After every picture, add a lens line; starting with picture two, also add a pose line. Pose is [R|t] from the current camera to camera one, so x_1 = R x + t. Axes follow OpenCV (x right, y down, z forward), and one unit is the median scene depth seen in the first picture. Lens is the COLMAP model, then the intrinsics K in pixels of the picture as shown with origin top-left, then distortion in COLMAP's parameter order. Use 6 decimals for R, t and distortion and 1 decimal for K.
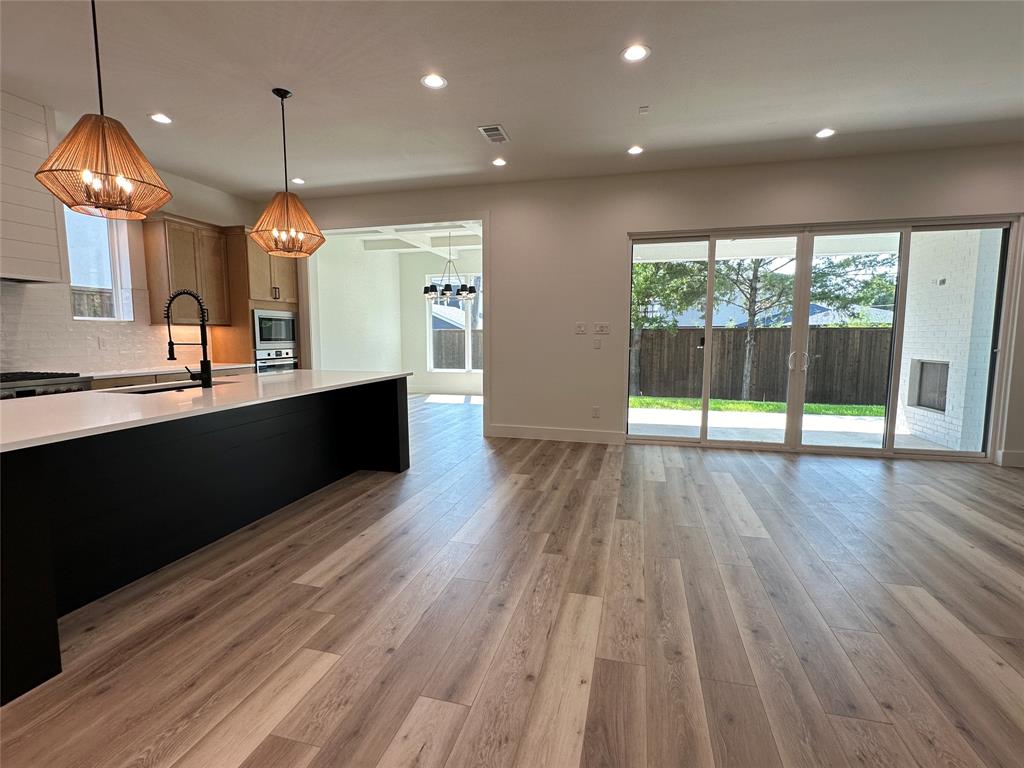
lens RADIAL K [[488.0, 0, 512.0], [0, 488.0, 384.0], [0, 0, 1]] dist [-0.000566, 0.000502]
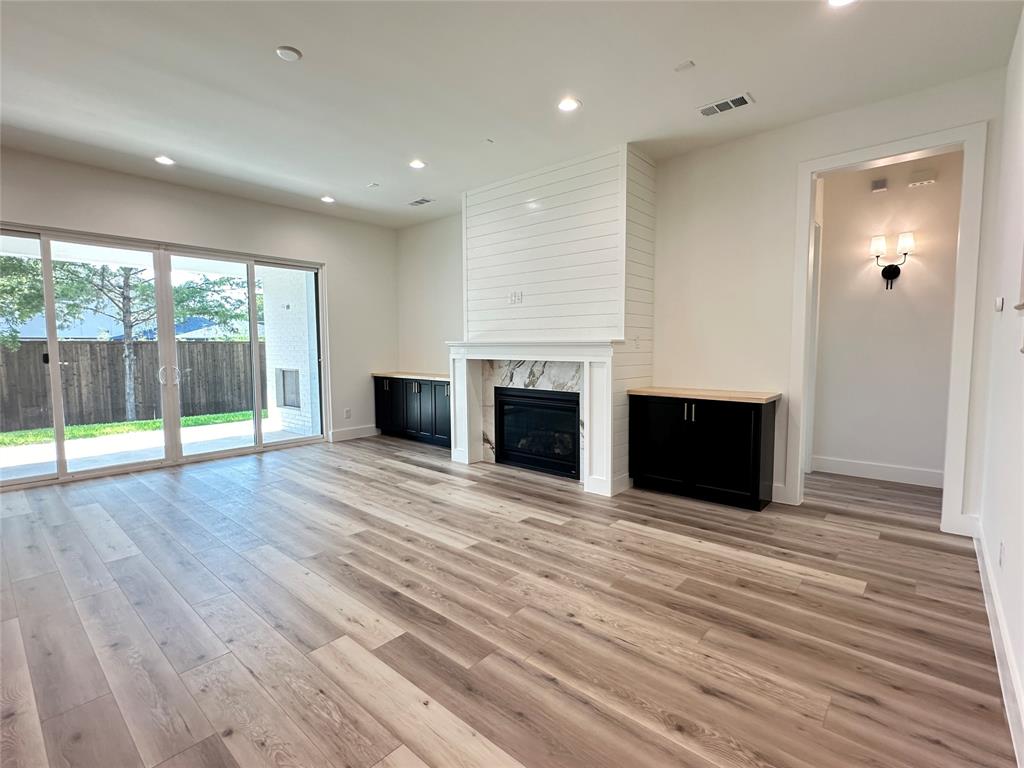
lens RADIAL K [[488.0, 0, 512.0], [0, 488.0, 384.0], [0, 0, 1]] dist [-0.000566, 0.000502]
pose [[0.452024, -0.070934, 0.889181, 0.004102], [0.093442, 0.995114, 0.031882, 0.005669], [-0.887098, 0.068676, 0.456444, -0.105485]]
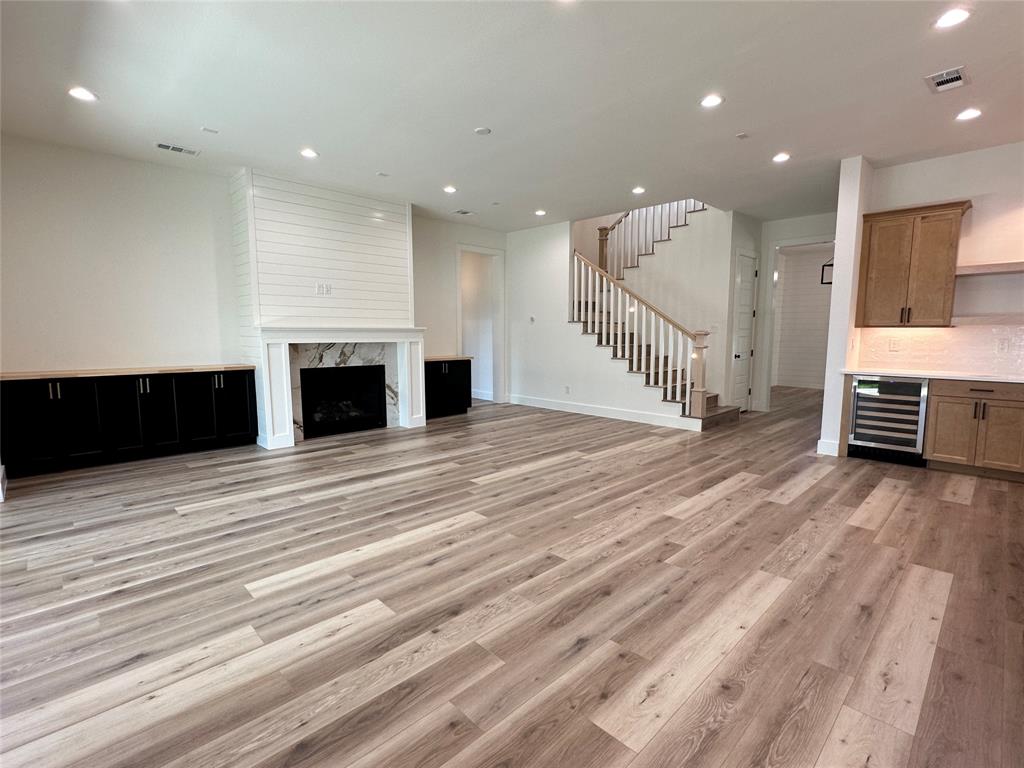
lens RADIAL K [[488.0, 0, 512.0], [0, 488.0, 384.0], [0, 0, 1]] dist [-0.000566, 0.000502]
pose [[-0.859213, -0.057197, 0.508411, -0.079245], [0.048591, 0.980116, 0.192383, -0.129278], [-0.509305, 0.190002, -0.839349, 1.231551]]
